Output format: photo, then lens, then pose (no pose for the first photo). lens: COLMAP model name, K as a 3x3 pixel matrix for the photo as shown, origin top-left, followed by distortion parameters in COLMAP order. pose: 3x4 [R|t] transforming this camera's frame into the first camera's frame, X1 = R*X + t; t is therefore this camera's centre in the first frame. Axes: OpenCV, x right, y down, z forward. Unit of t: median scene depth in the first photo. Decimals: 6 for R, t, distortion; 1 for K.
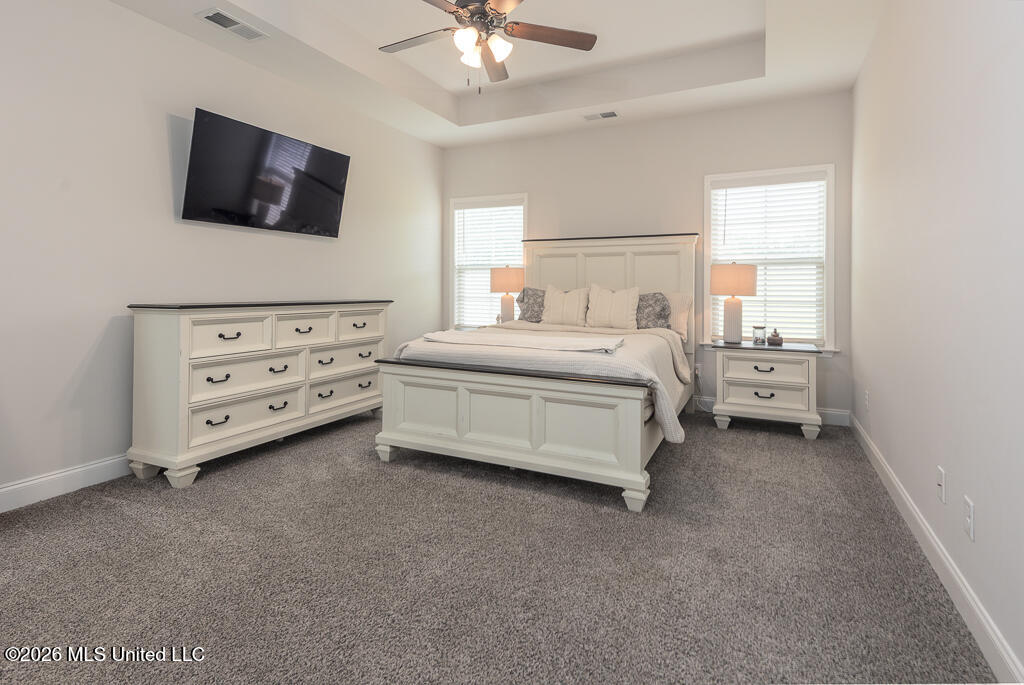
lens RADIAL K [[487.2, 0, 493.3], [0, 487.2, 319.2], [0, 0, 1]] dist [0.048369, -0.000043]
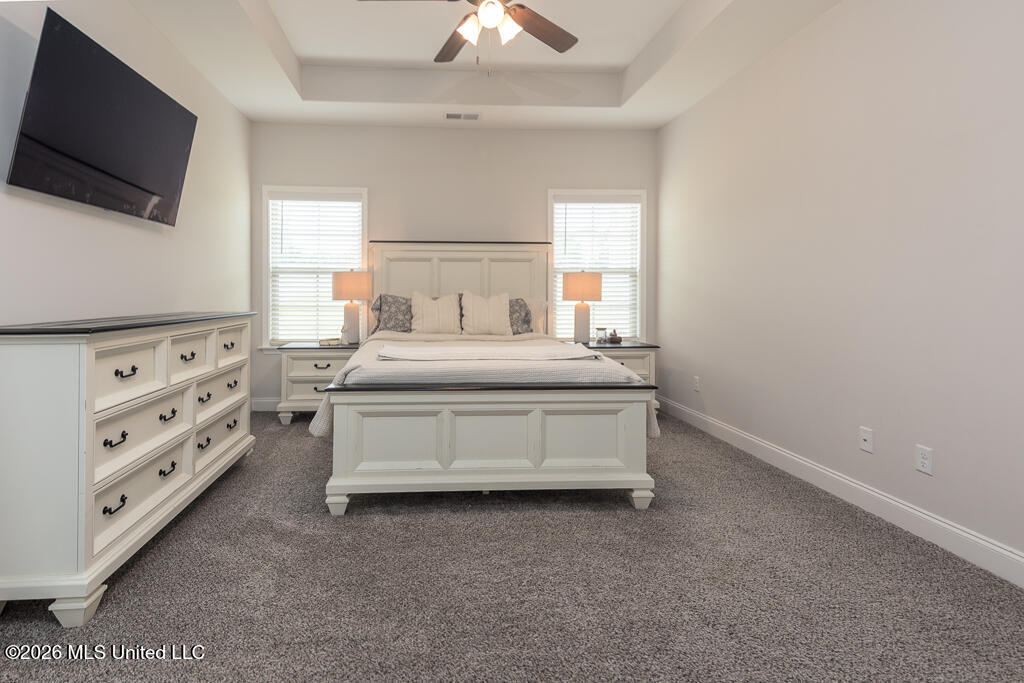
lens RADIAL K [[504.6, 0, 511.3], [0, 504.6, 330.0], [0, 0, 1]] dist [0.049422, -0.015470]
pose [[0.881581, -0.039519, 0.470376, -0.190730], [0.036171, 0.999215, 0.016159, -0.006598], [-0.470645, 0.002769, 0.882318, 0.077254]]
